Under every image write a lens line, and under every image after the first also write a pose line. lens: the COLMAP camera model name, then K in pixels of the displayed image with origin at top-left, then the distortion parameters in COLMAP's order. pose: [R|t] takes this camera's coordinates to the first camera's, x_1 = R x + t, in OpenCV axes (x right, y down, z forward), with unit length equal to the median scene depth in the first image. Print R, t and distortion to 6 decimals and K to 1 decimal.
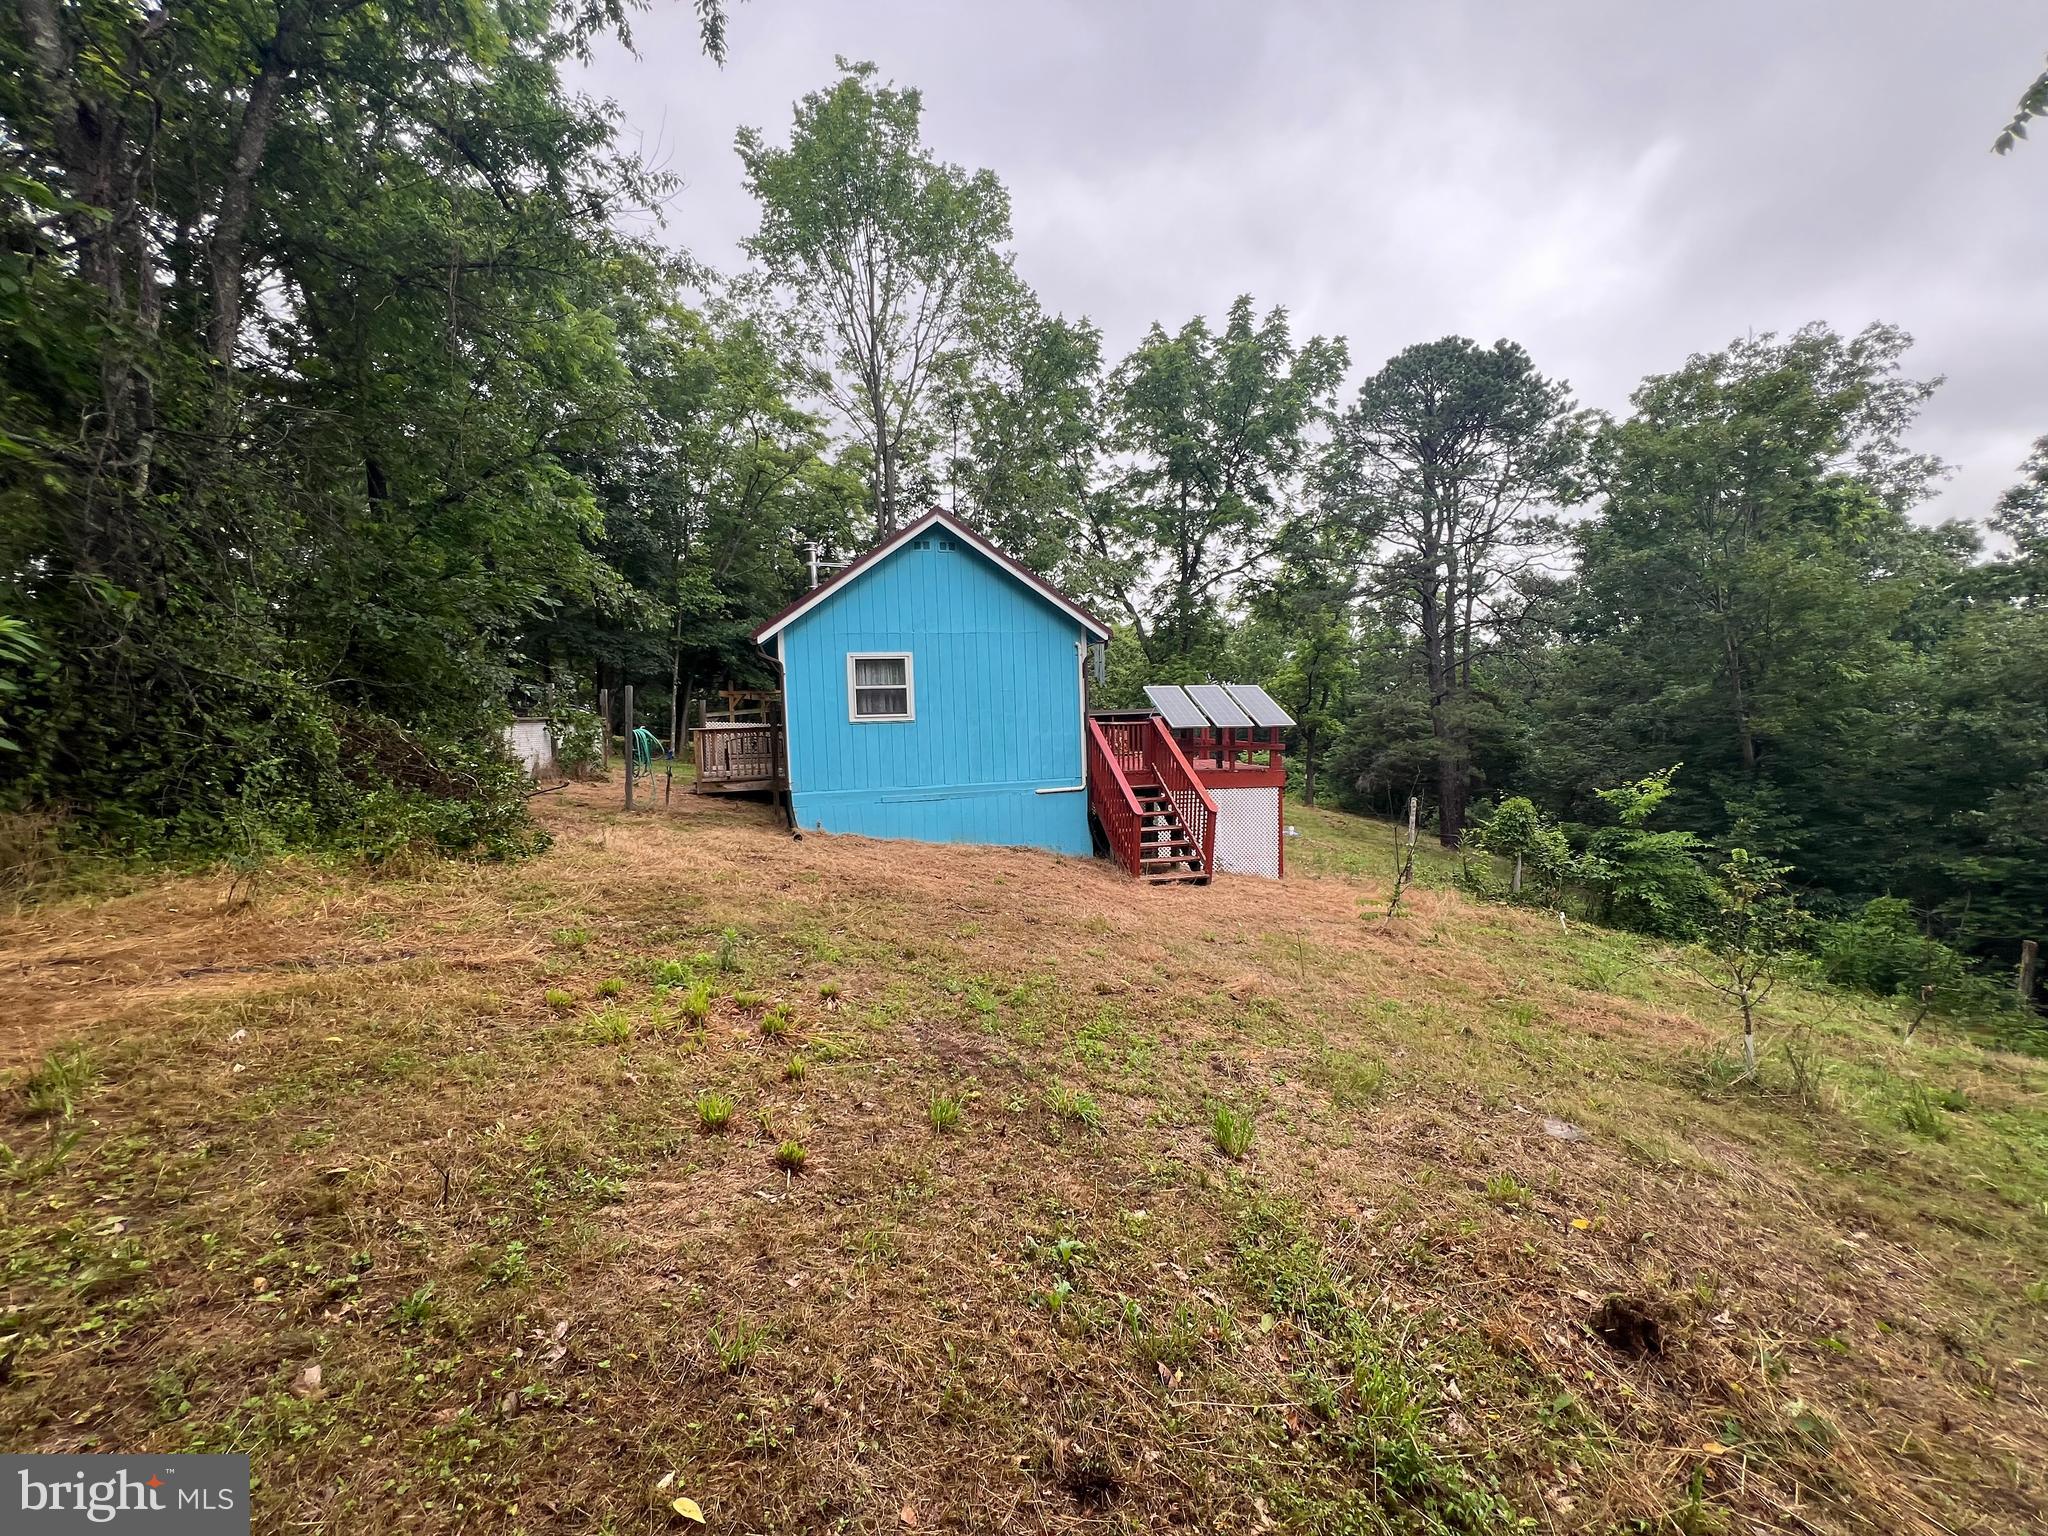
lens RADIAL K [[814.2, 0, 1021.7], [0, 814.2, 774.9], [0, 0, 1]] dist [-0.001400, 0.000783]
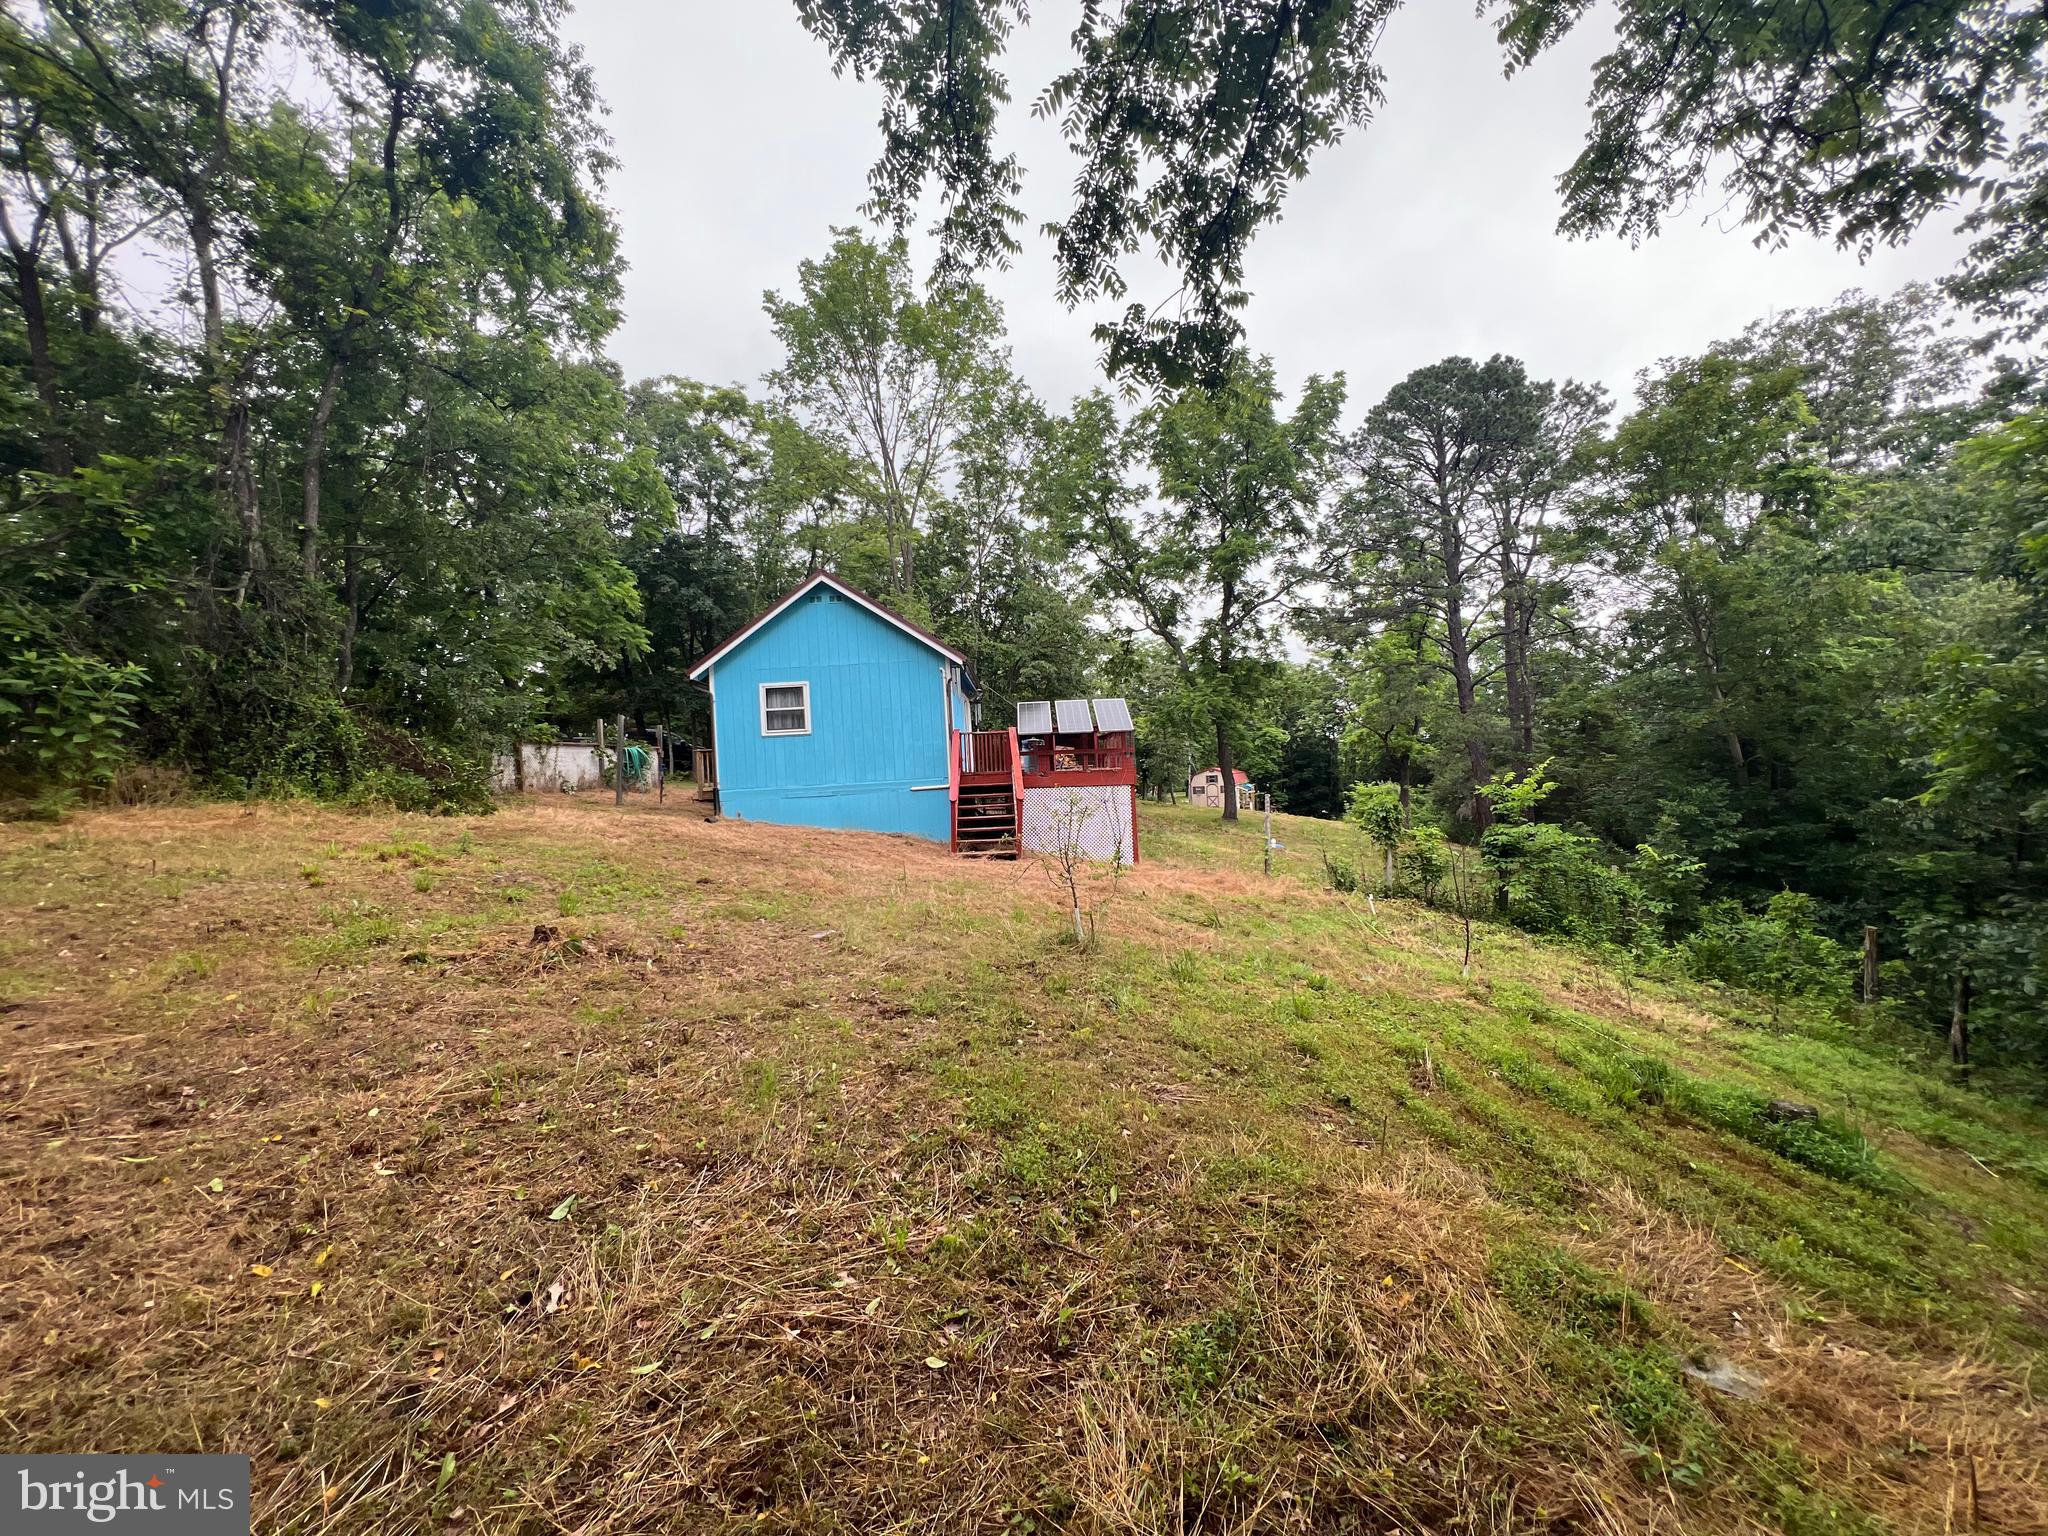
lens RADIAL K [[814.2, 0, 1022.7], [0, 814.2, 776.2], [0, 0, 1]] dist [-0.001400, 0.000783]
pose [[0.970265, -0.019866, -0.241229, 0.437334], [0.005724, 0.998231, -0.059181, 0.068199], [0.241978, 0.056041, 0.968662, -0.141275]]
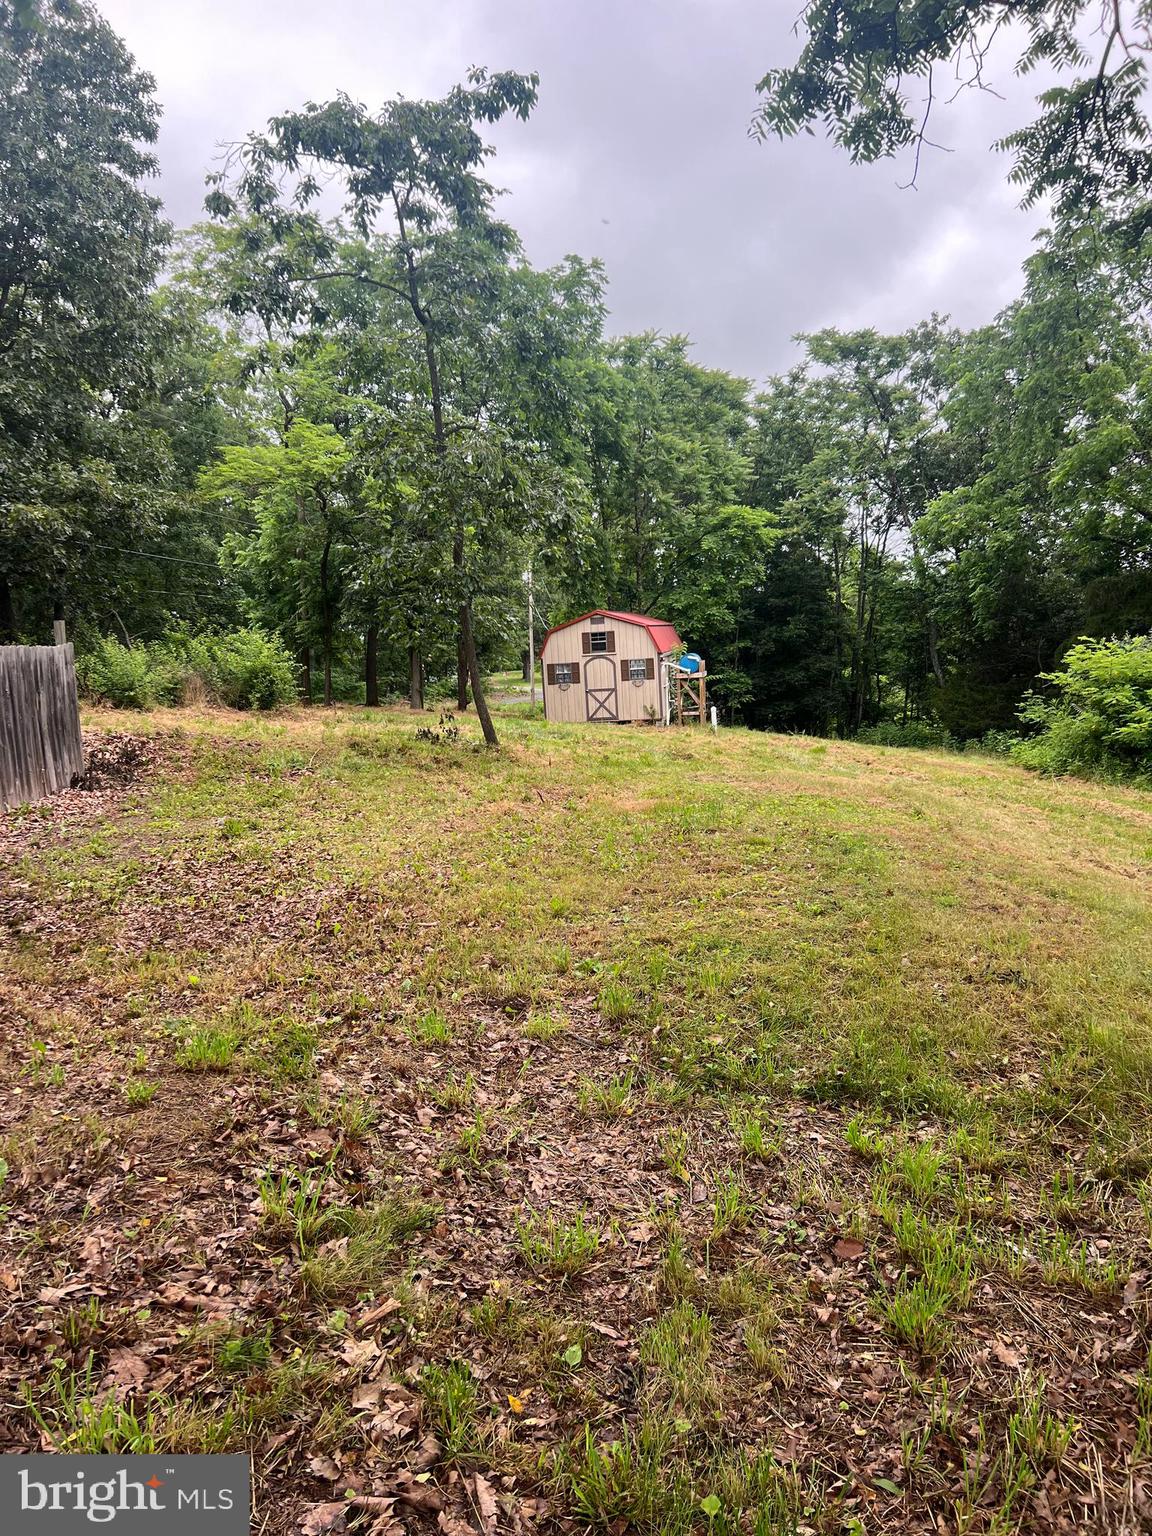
lens RADIAL K [[1149.3, 0, 563.2], [0, 1149.3, 766.9], [0, 0, 1]] dist [0.055139, -0.057099]
pose [[0.999303, -0.035099, -0.012711, 0.319870], [0.035699, 0.998085, 0.050514, -0.042332], [0.010914, -0.050932, 0.998642, 2.099353]]
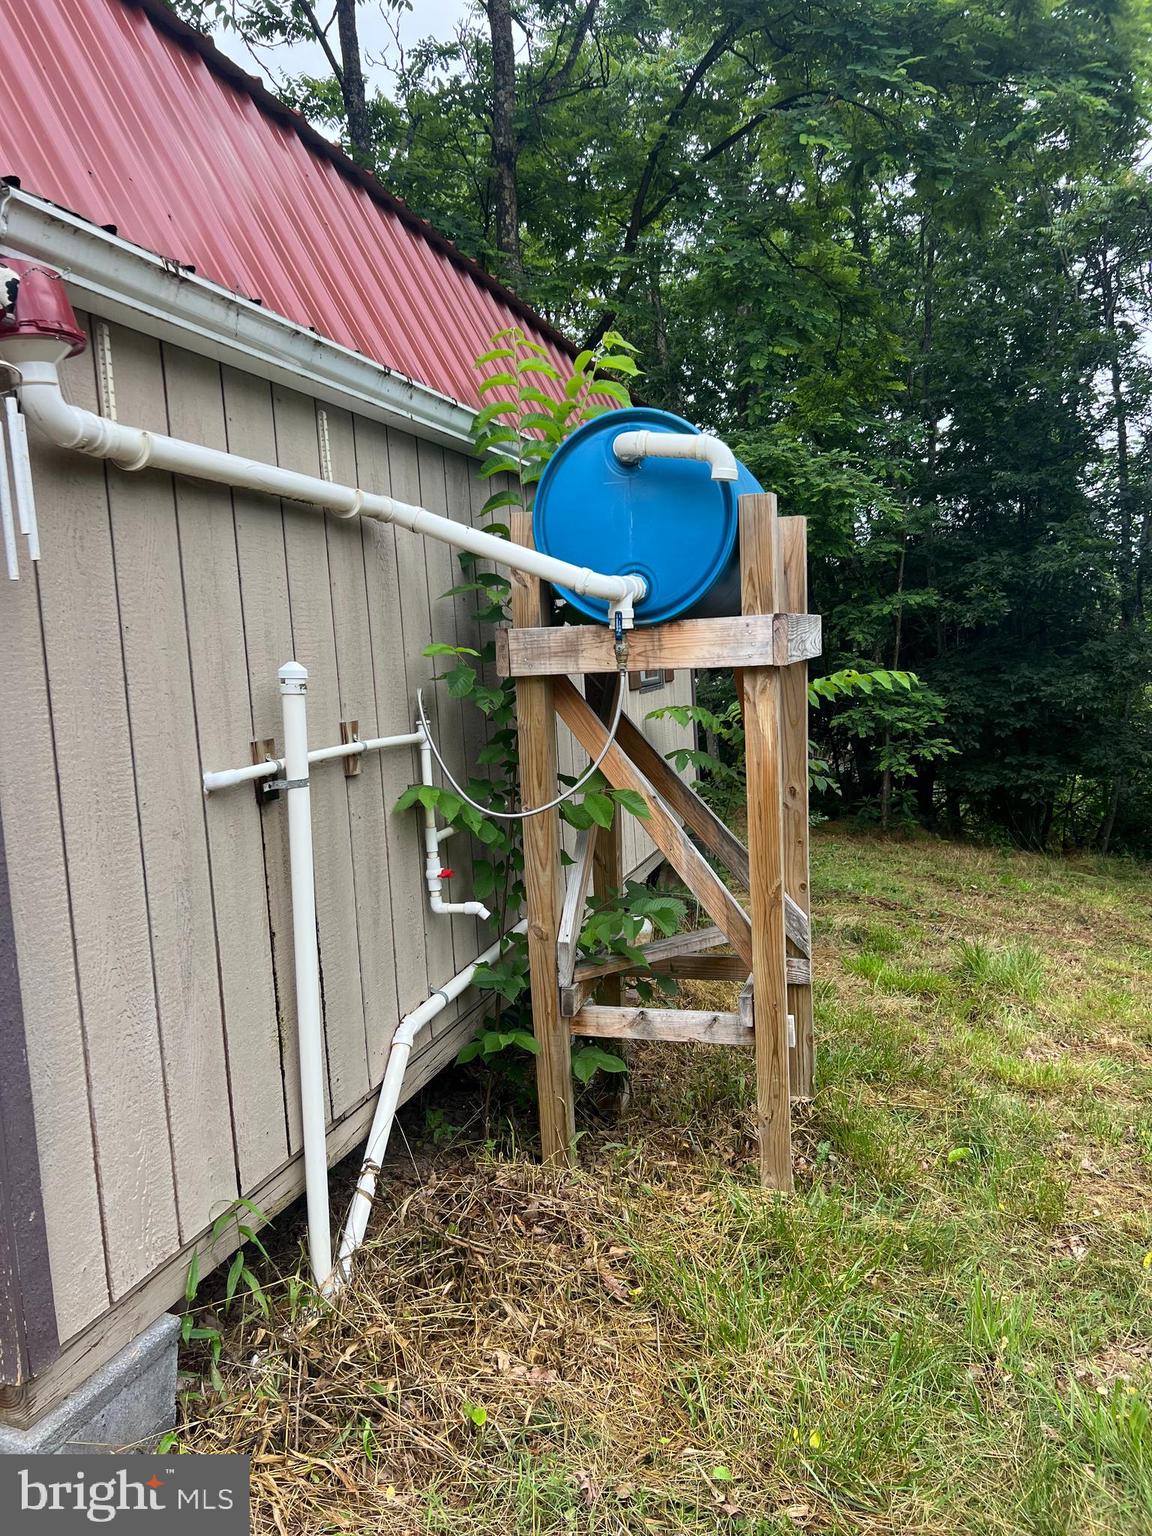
lens RADIAL K [[1149.3, 0, 580.4], [0, 1149.3, 768.3], [0, 0, 1]] dist [0.055139, -0.057099]
pose [[0.996115, -0.025384, -0.084320, 0.556357], [0.029955, 0.998124, 0.053395, -0.088615], [0.082806, -0.055713, 0.995007, 4.195541]]
